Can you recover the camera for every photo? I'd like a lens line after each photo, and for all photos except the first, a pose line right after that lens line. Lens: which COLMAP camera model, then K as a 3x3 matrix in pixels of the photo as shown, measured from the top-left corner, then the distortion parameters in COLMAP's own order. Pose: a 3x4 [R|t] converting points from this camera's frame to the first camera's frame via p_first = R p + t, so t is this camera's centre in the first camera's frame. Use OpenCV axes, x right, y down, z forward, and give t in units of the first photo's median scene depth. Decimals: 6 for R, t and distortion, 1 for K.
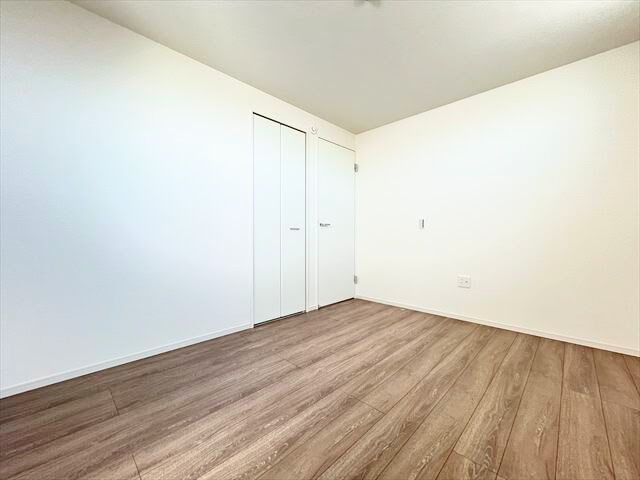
lens RADIAL K [[259.3, 0, 320.0], [0, 259.3, 240.0], [0, 0, 1]] dist [0.000117, -0.000124]
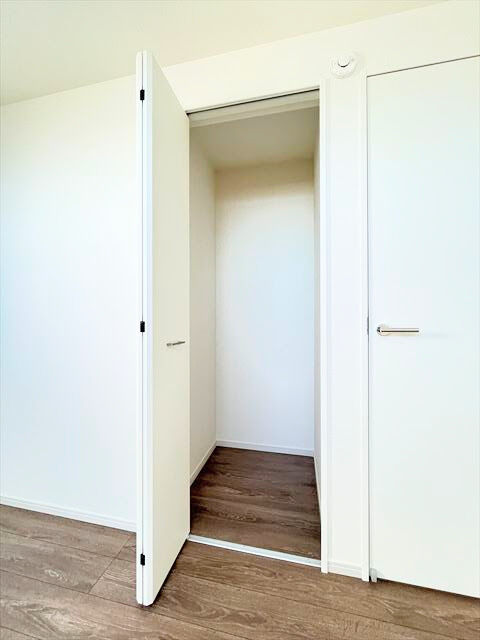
lens RADIAL K [[259.3, 0, 240.0], [0, 259.3, 320.0], [0, 0, 1]] dist [0.000117, -0.000124]
pose [[0.524007, -0.006501, -0.851689, 0.277961], [-0.017495, 0.999678, -0.018395, -0.092061], [0.851534, 0.024540, 0.523725, 0.969690]]
